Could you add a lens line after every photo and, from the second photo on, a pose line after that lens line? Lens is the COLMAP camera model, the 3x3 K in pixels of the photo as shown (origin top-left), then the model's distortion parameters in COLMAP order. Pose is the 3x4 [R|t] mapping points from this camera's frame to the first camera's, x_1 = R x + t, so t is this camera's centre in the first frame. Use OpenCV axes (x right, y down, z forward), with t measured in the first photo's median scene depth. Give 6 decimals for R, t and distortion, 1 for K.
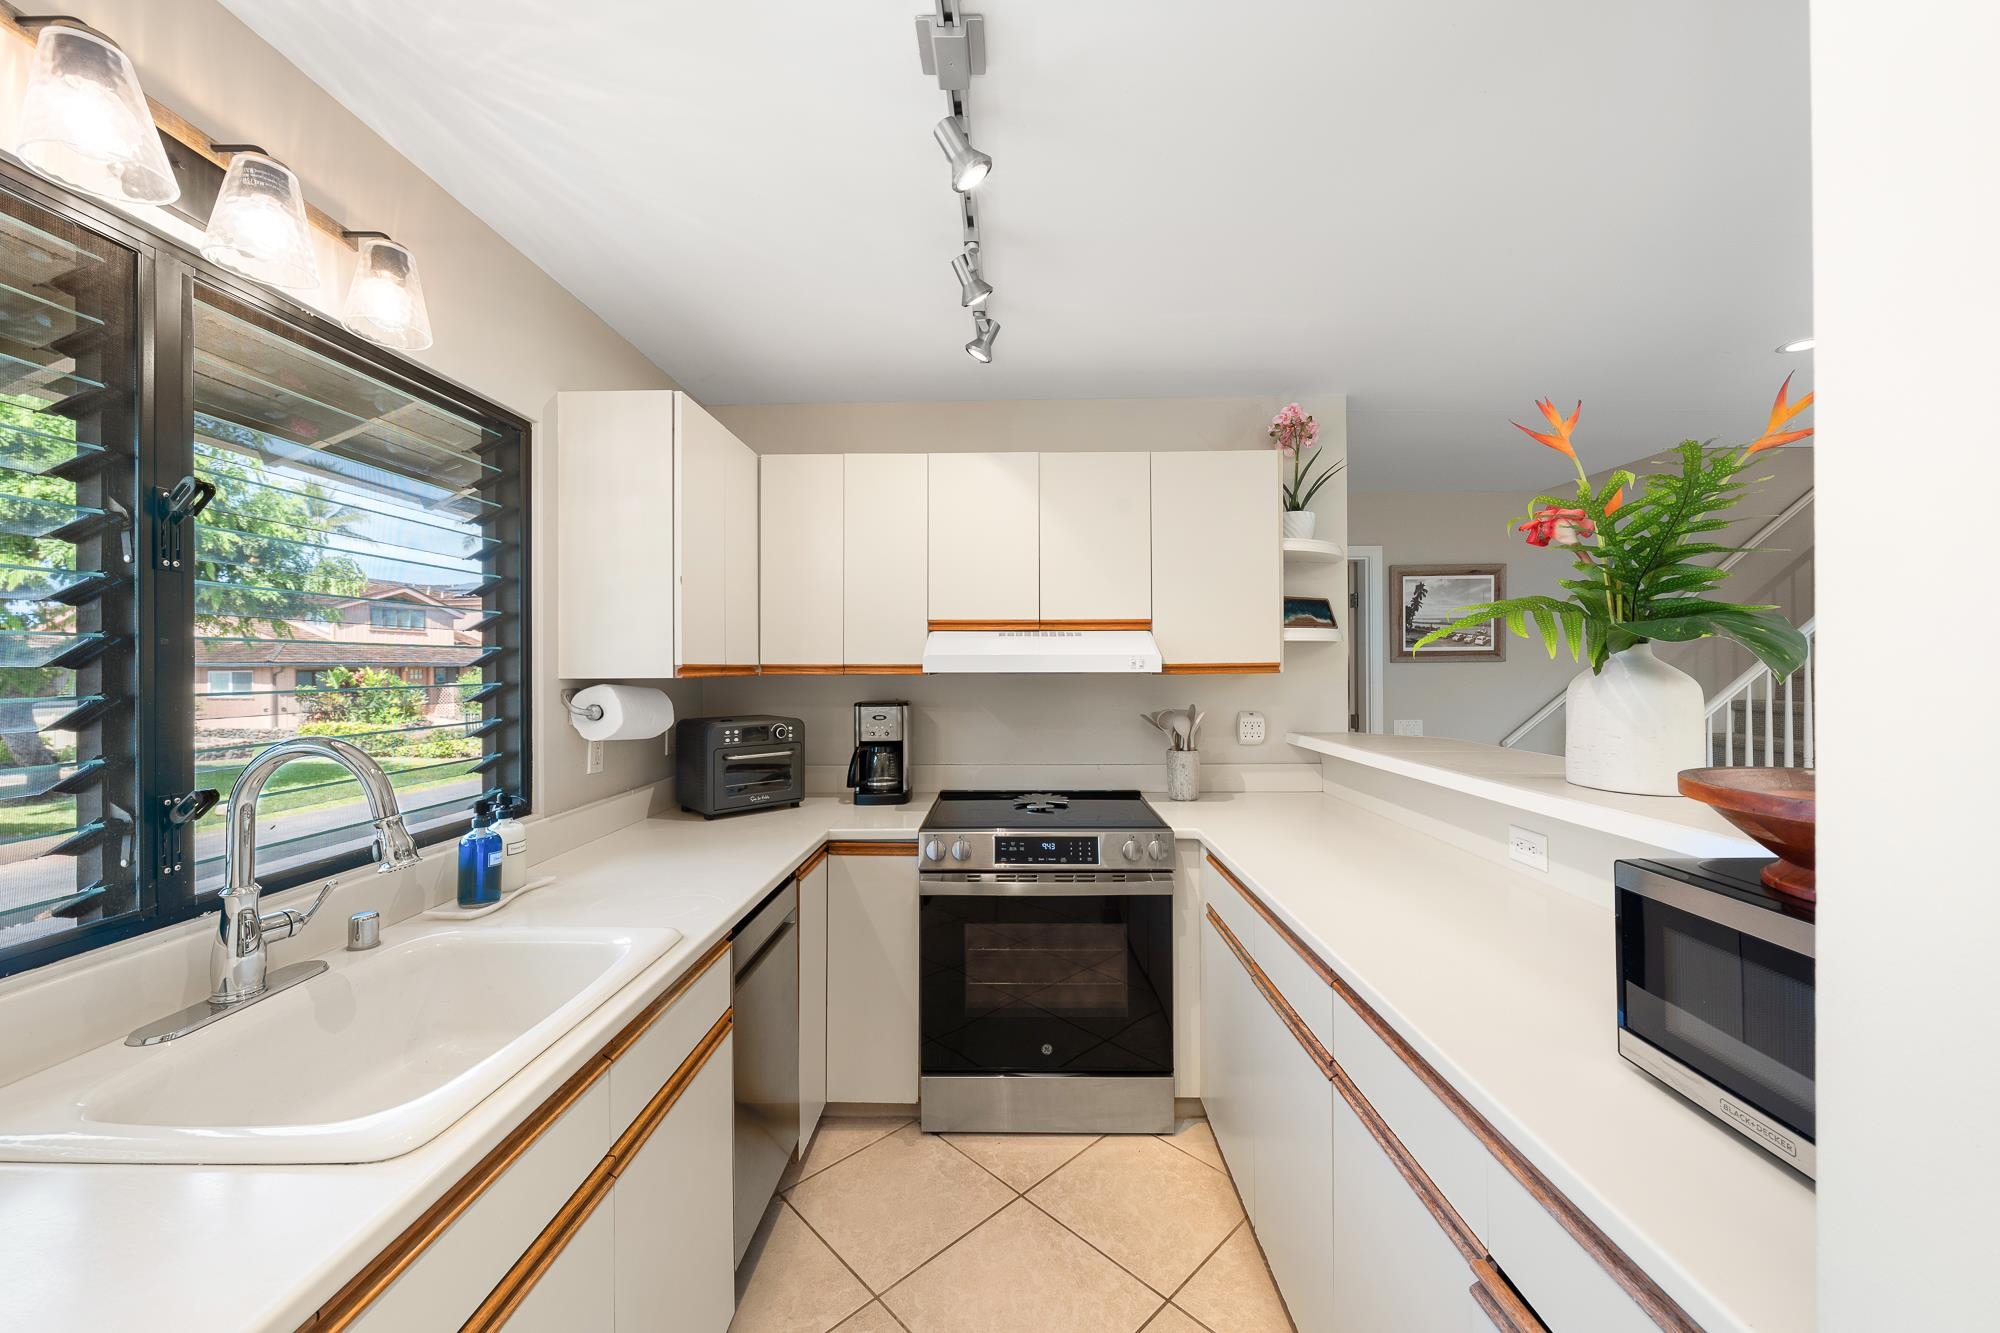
lens RADIAL K [[753.2, 0, 1002.7], [0, 753.2, 666.4], [0, 0, 1]] dist [0.000362, 0.000001]
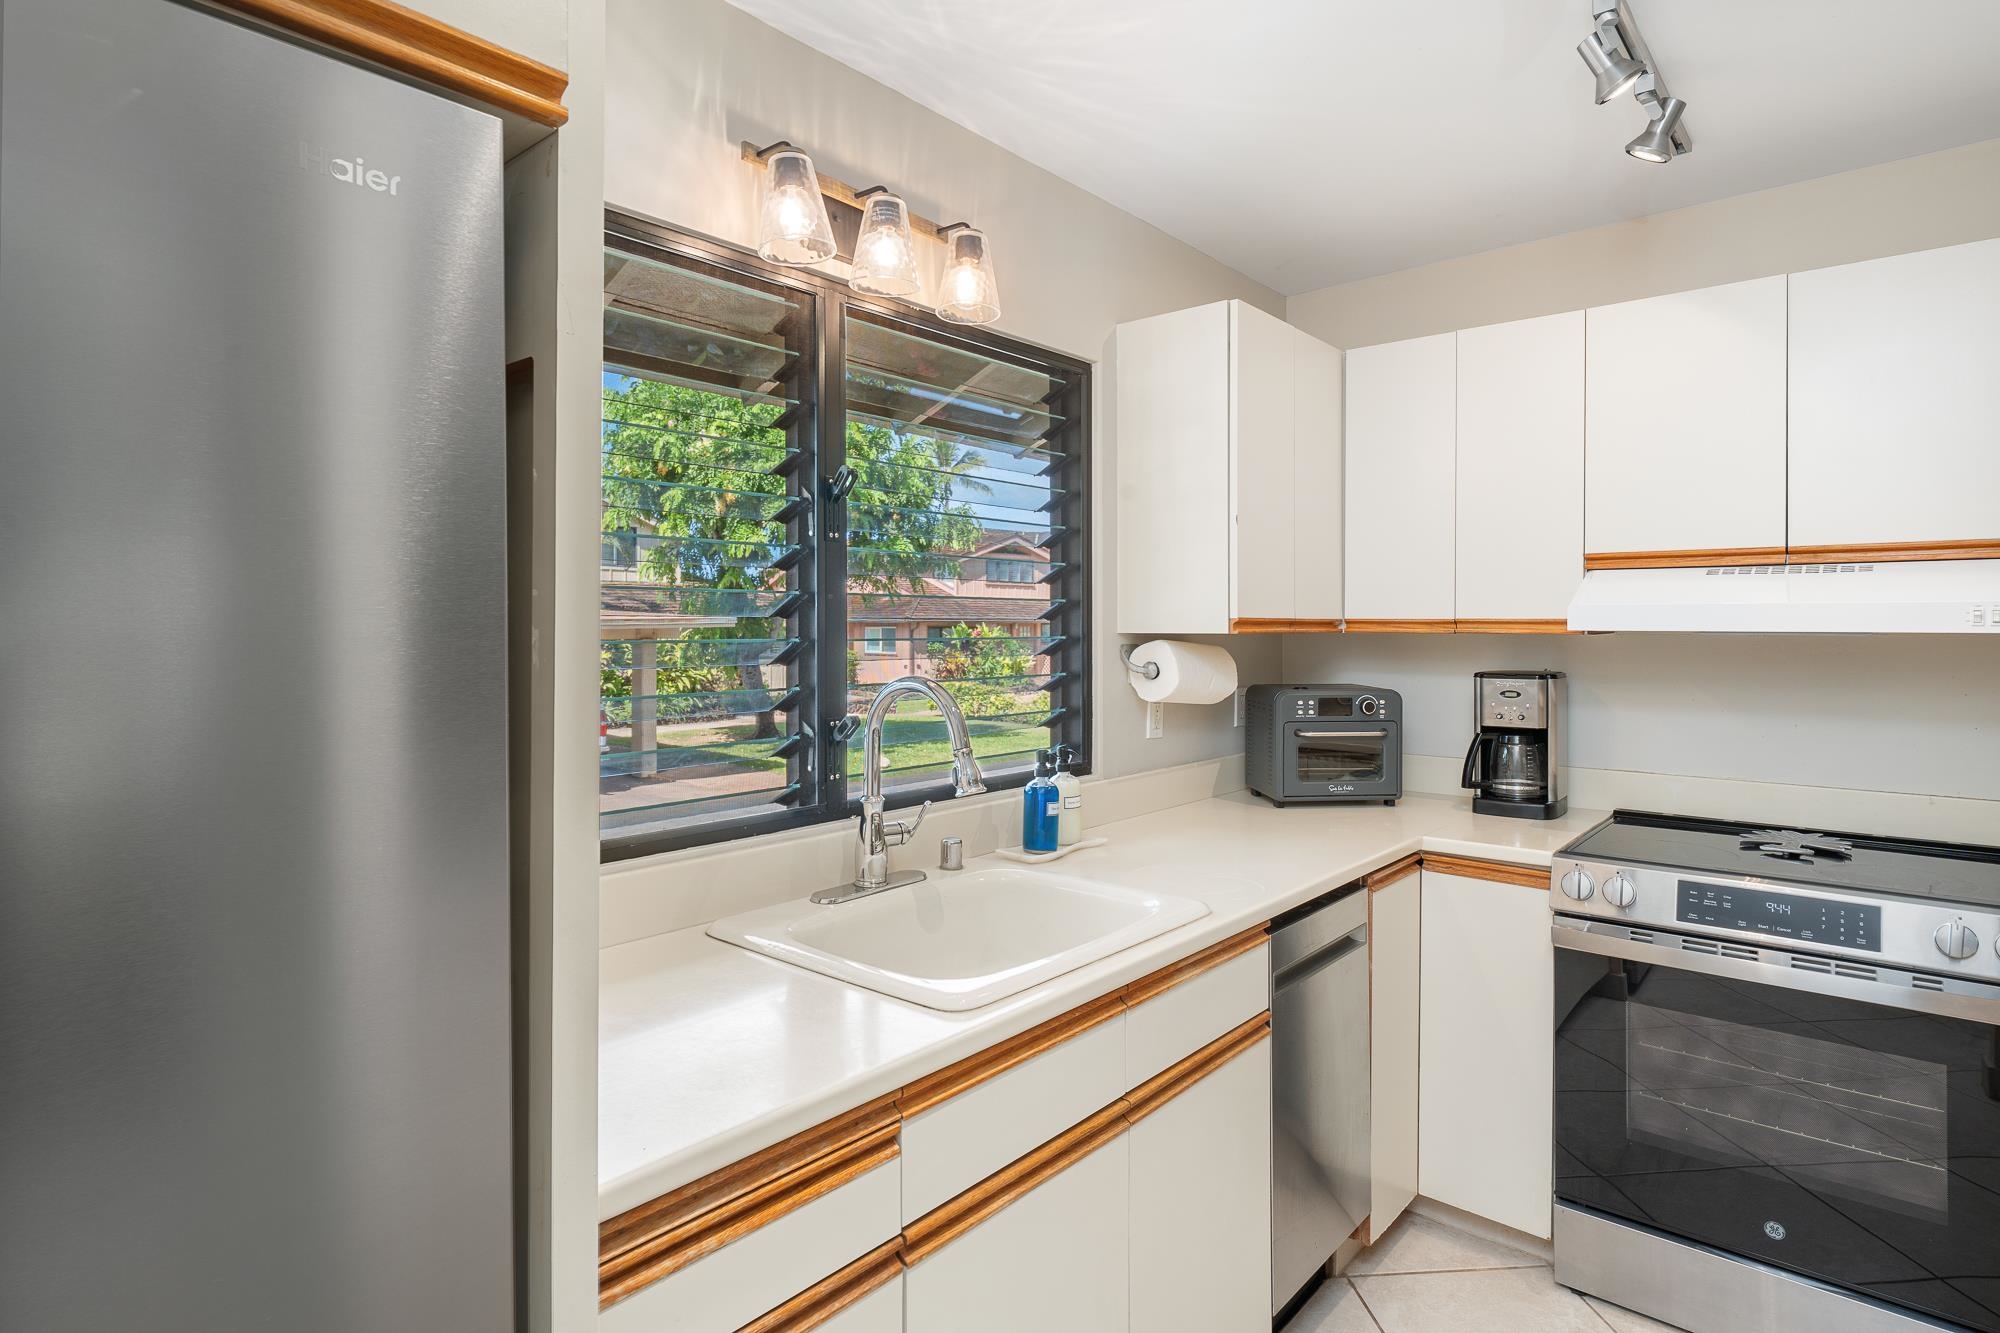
lens RADIAL K [[1079.5, 0, 1000.0], [0, 1079.5, 666.5], [0, 0, 1]] dist [0.019074, 0.000332]
pose [[0.771521, 0.029788, -0.635506, 0.151911], [-0.006319, 0.999213, 0.039164, 0.006342], [0.636173, -0.026200, 0.771102, -0.127568]]
